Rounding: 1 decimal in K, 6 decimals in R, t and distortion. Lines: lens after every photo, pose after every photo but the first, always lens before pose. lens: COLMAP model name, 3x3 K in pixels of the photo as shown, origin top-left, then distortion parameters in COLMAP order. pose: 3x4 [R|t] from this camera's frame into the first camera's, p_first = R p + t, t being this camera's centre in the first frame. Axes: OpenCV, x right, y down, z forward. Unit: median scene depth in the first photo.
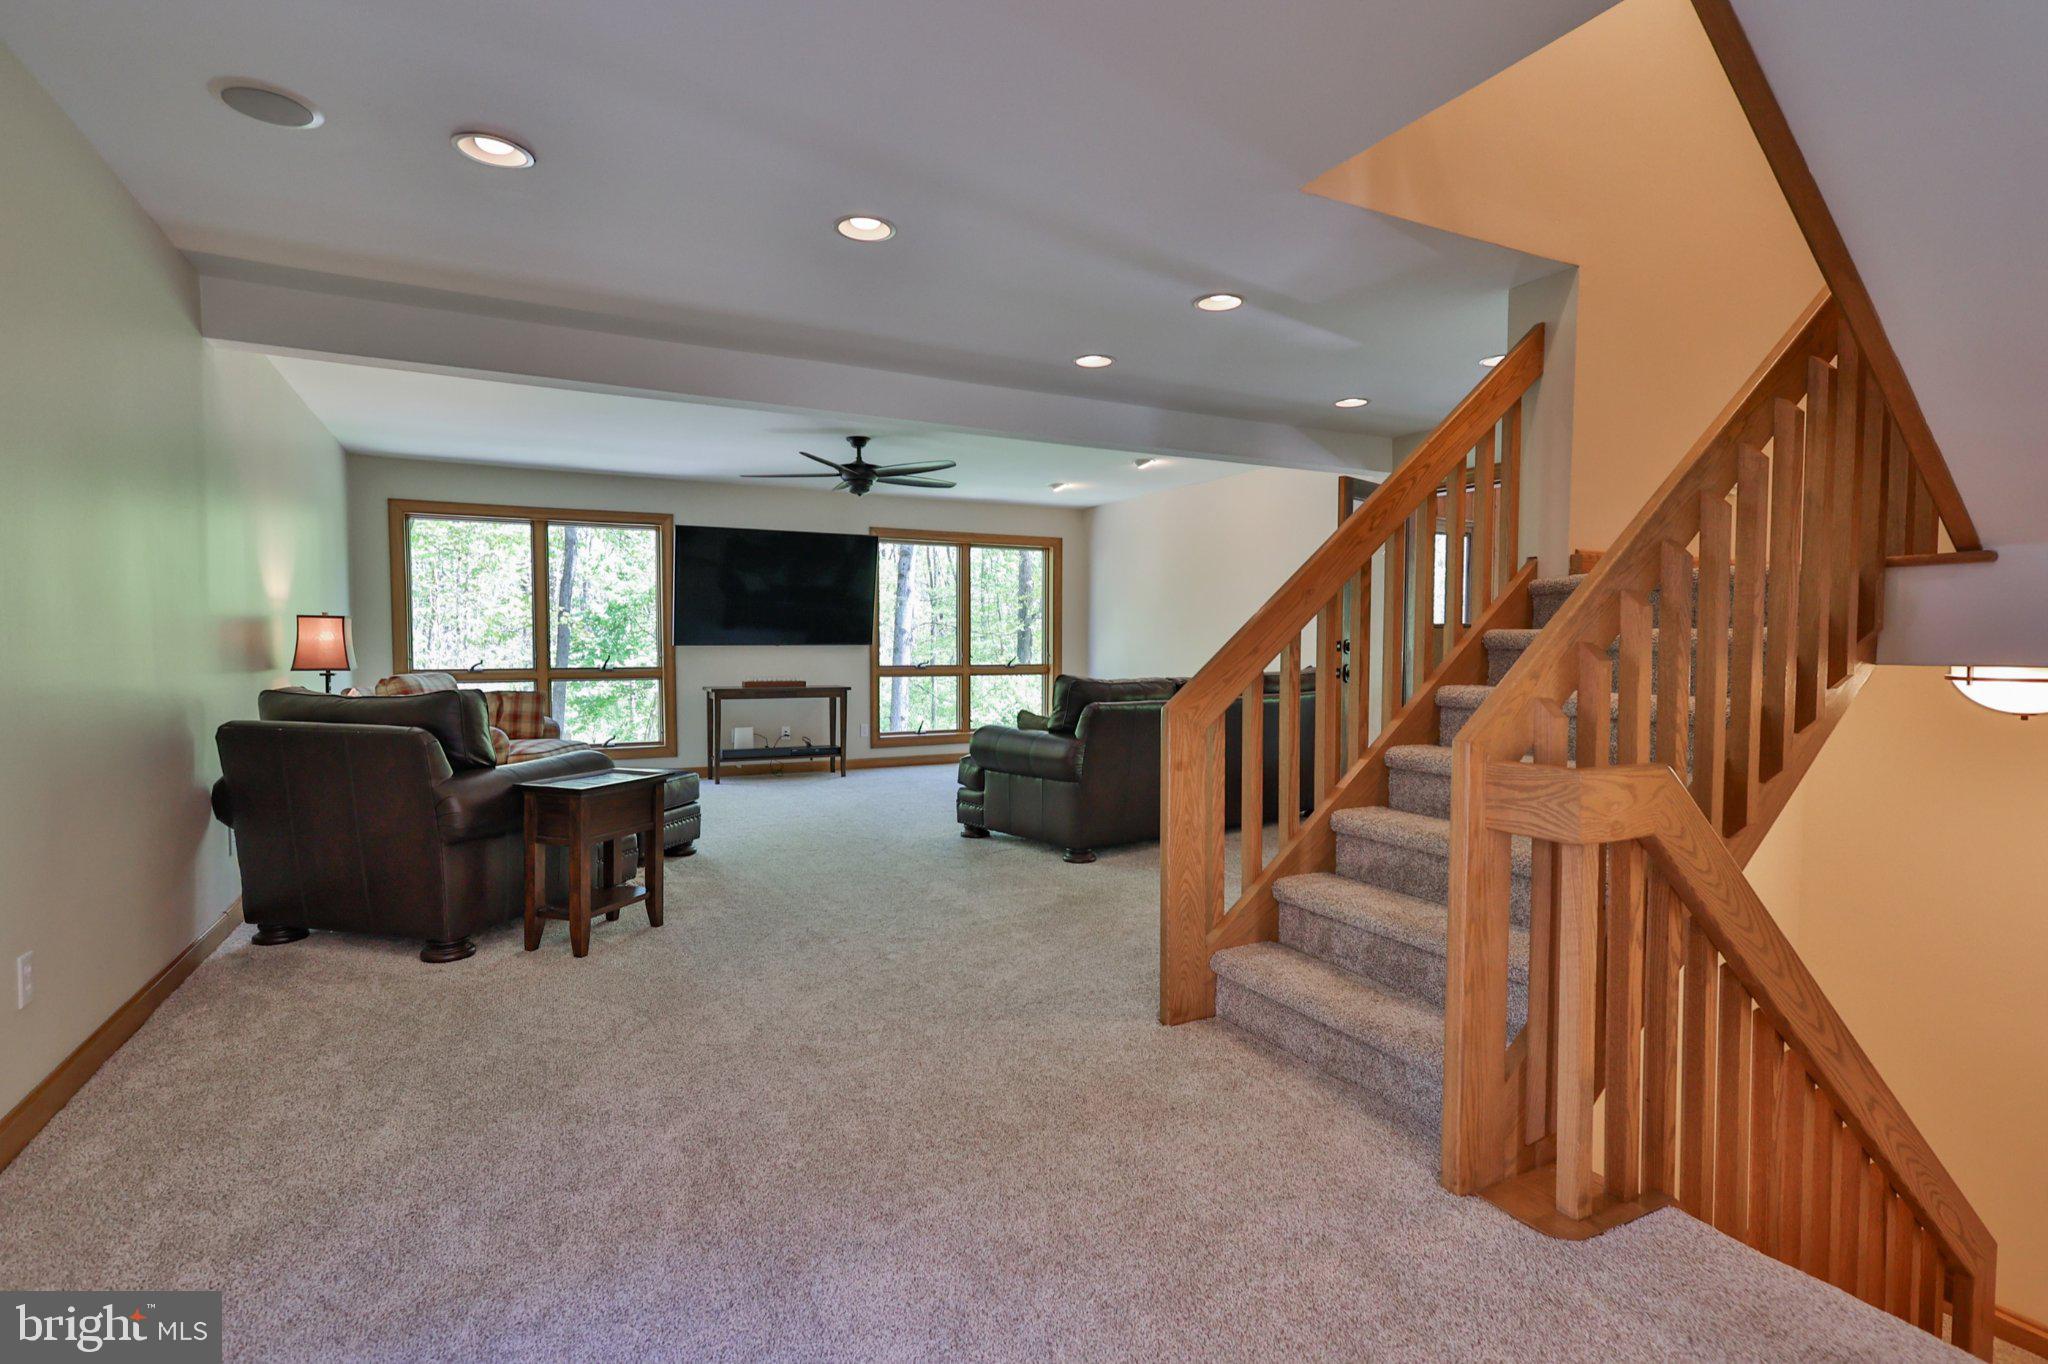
lens RADIAL K [[999.9, 0, 1022.4], [0, 999.9, 684.9], [0, 0, 1]] dist [-0.000886, 0.000097]
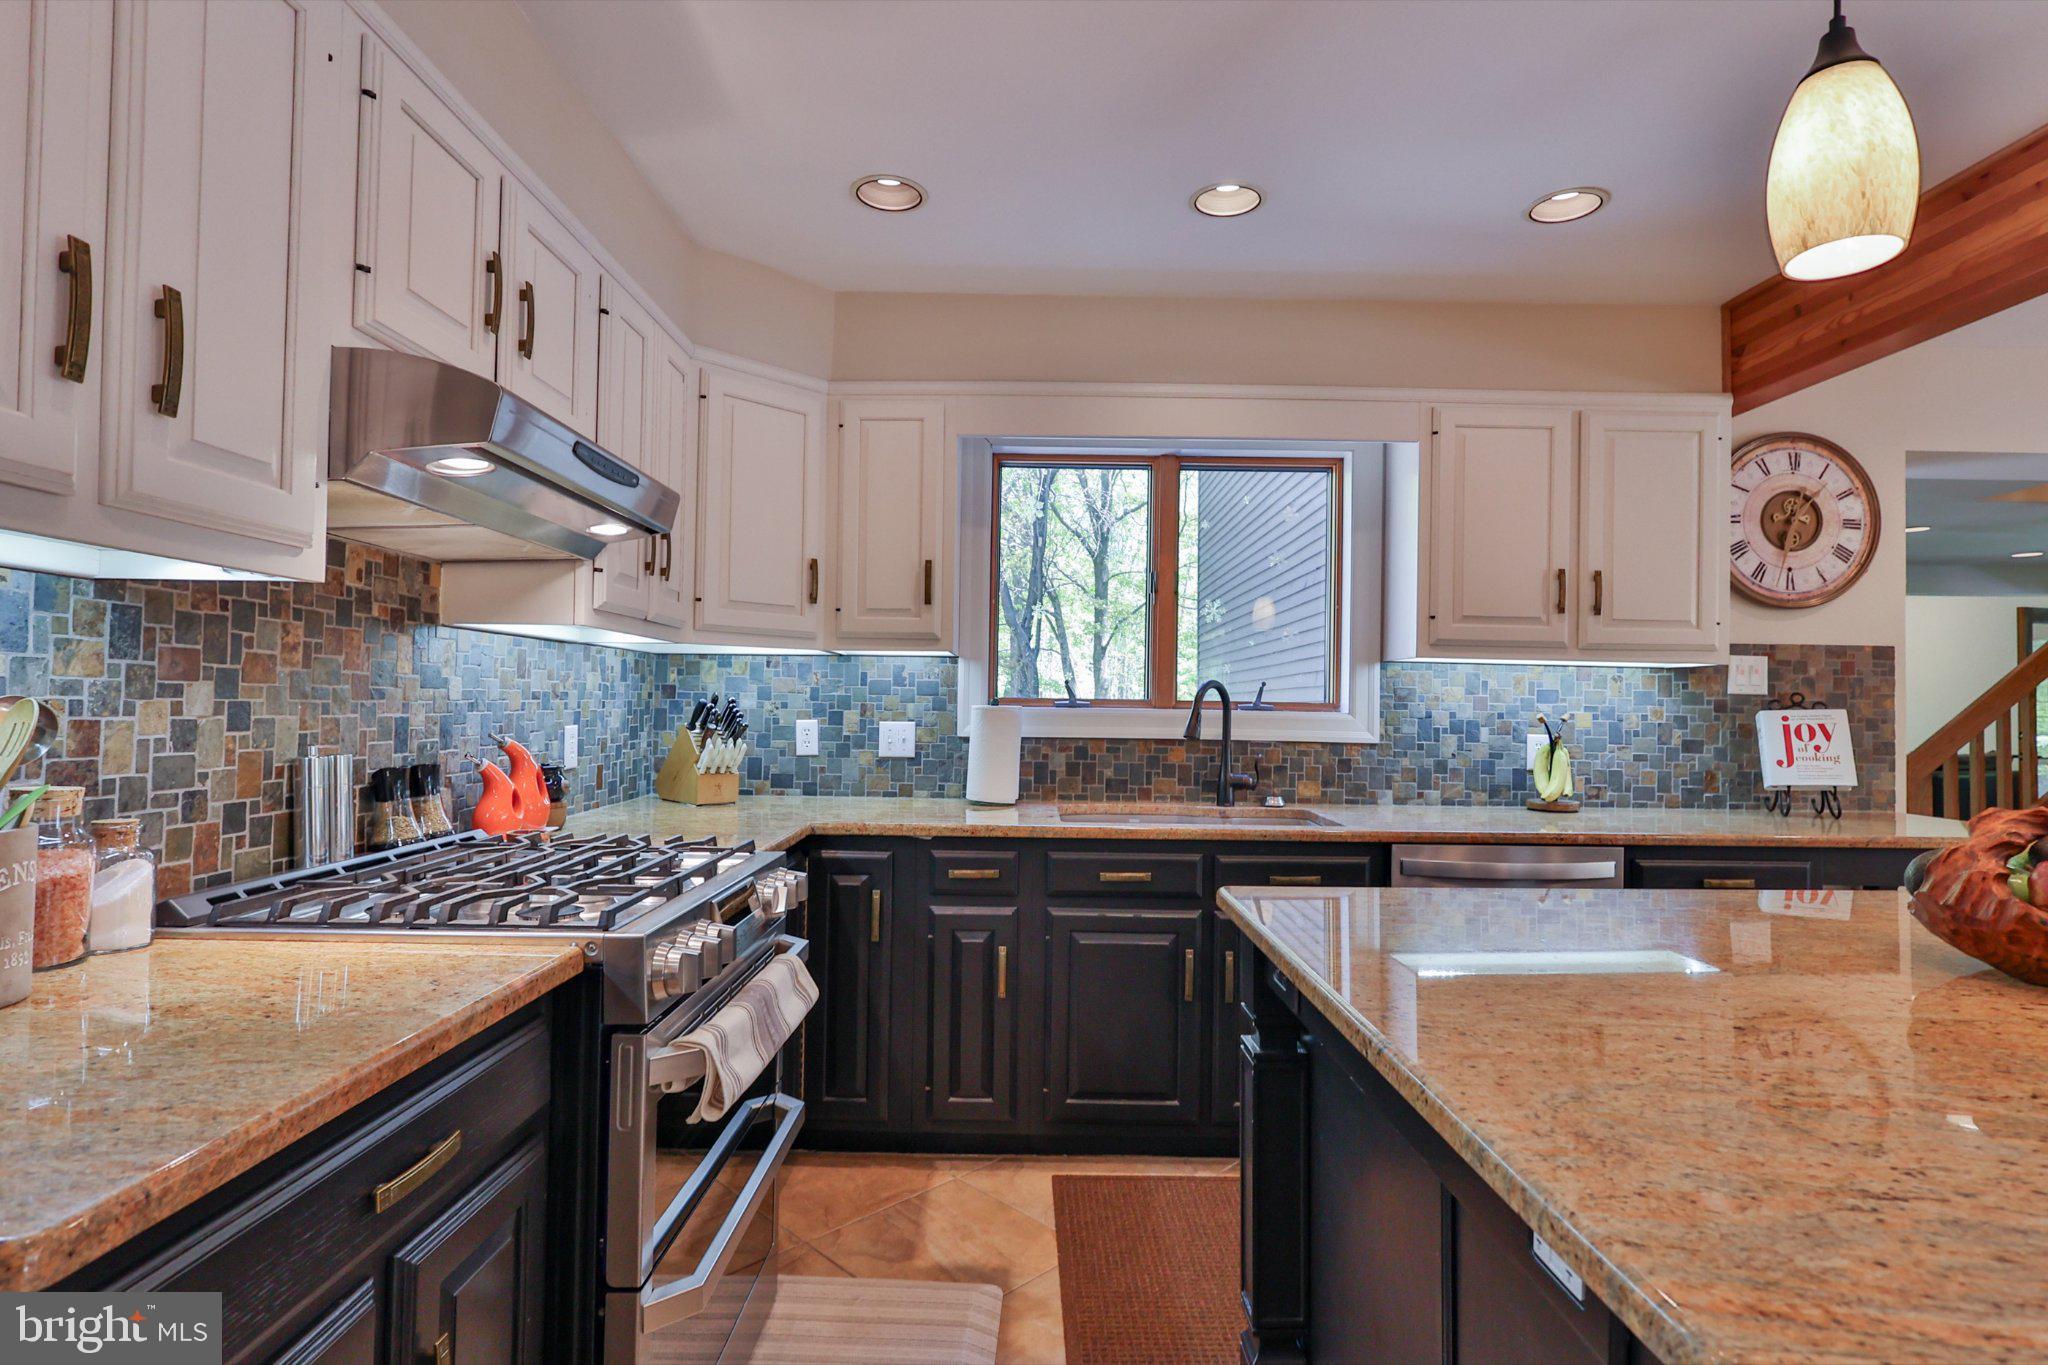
lens RADIAL K [[1021.5, 0, 1024.0], [0, 1021.5, 682.5], [0, 0, 1]] dist [0.000319, -0.000524]
pose [[0.886741, -0.004665, -0.462243, -0.151803], [-0.028701, 0.997464, -0.065125, 0.011409], [0.461375, 0.071016, 0.884359, -0.550469]]
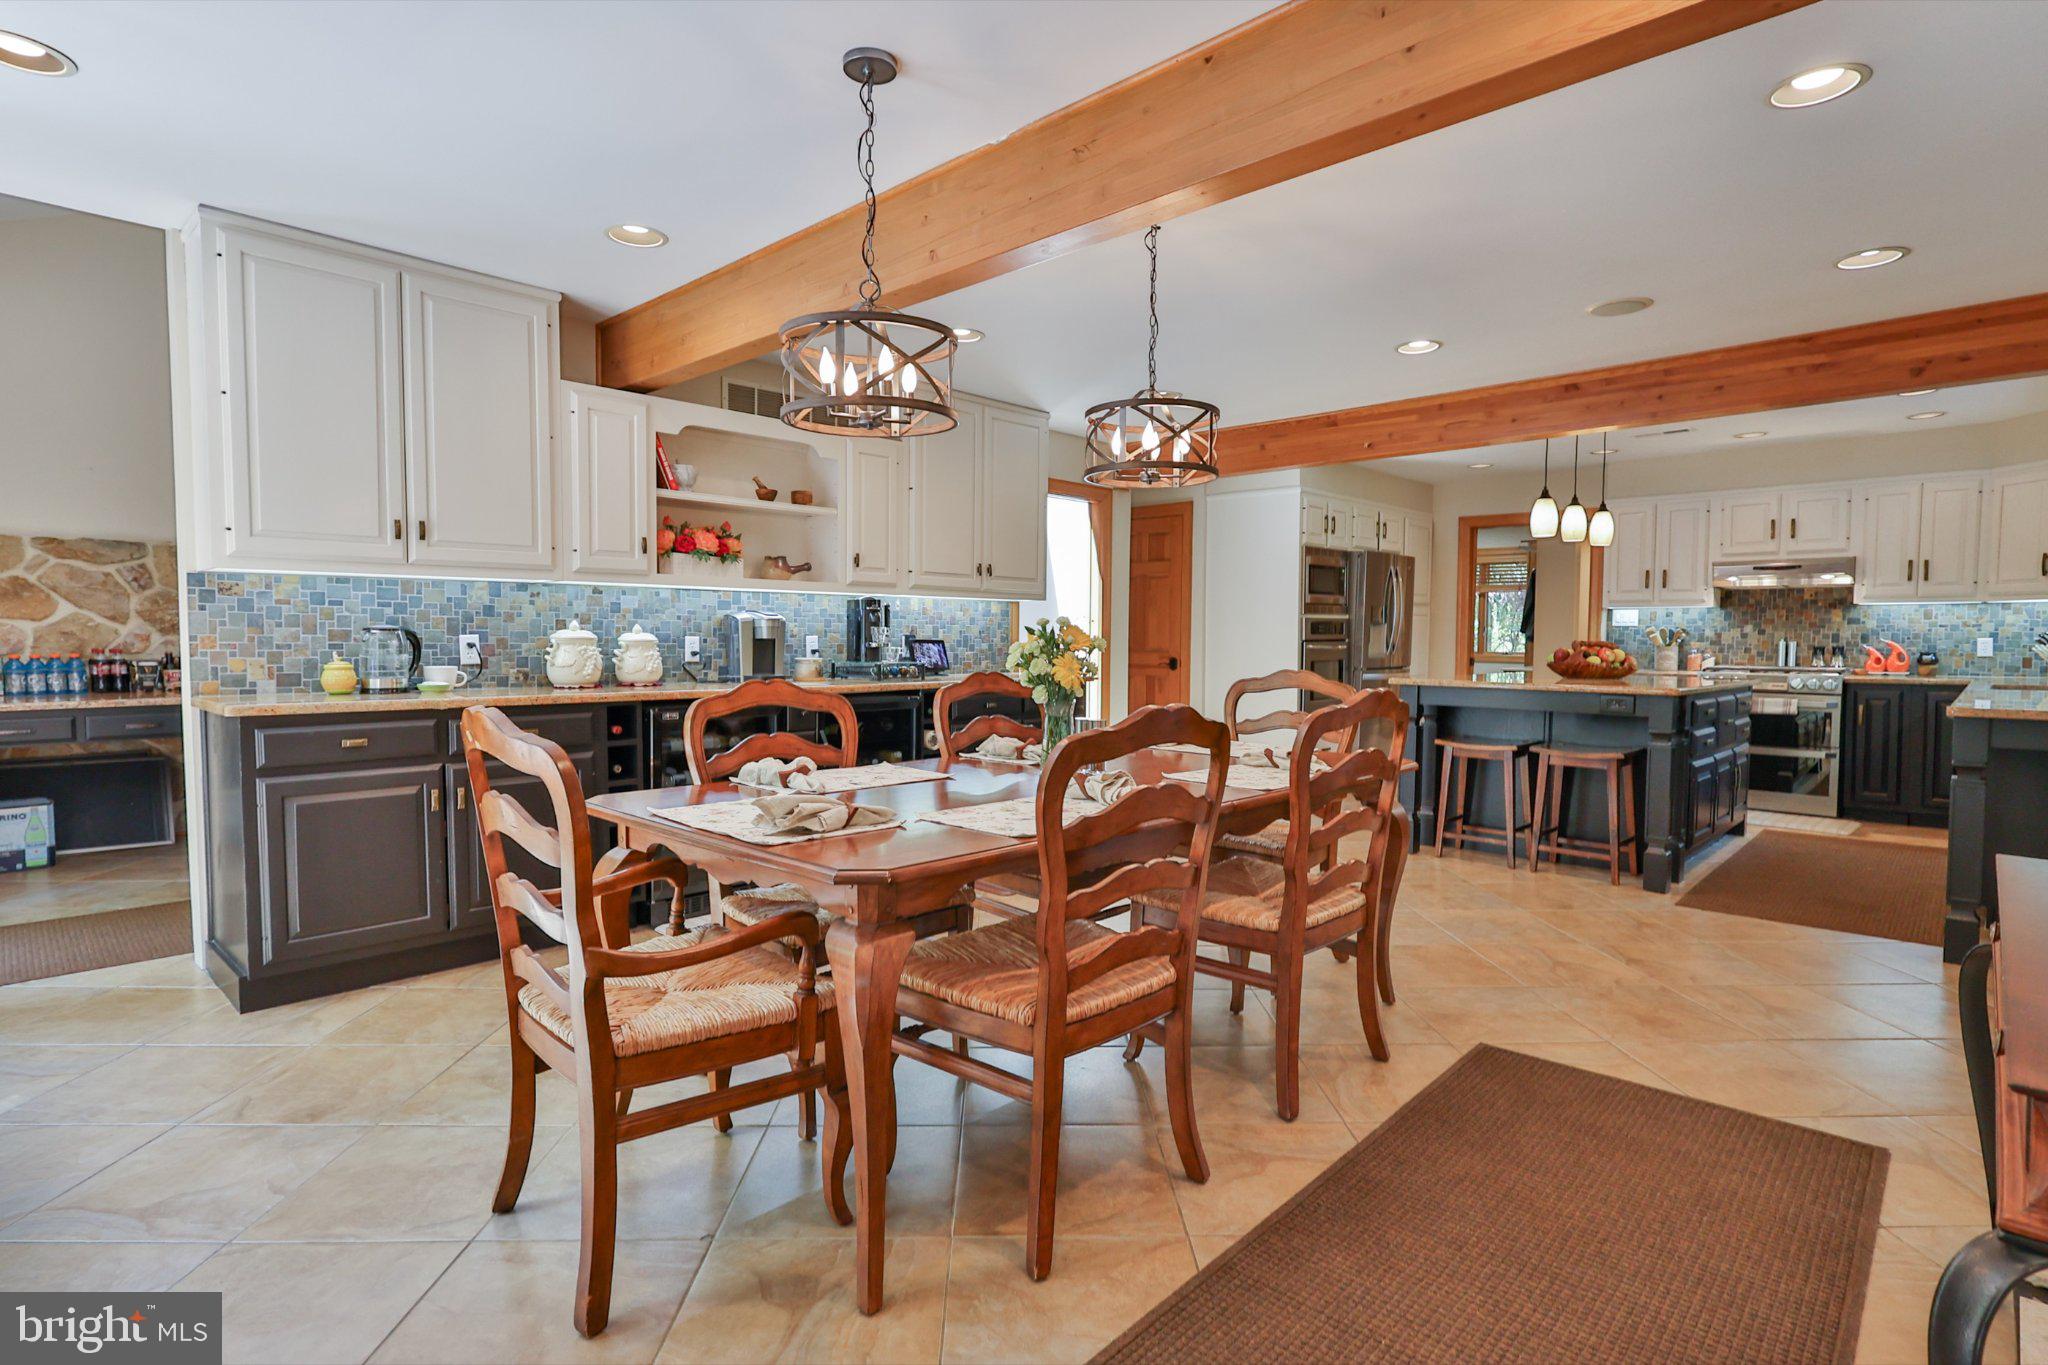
lens RADIAL K [[1021.5, 0, 1024.0], [0, 1021.5, 682.5], [0, 0, 1]] dist [0.000319, -0.000524]
pose [[-0.944453, 0.005909, -0.328594, 0.552460], [-0.023782, 0.995988, 0.086266, -0.009120], [0.327786, 0.089289, -0.940523, 0.208750]]
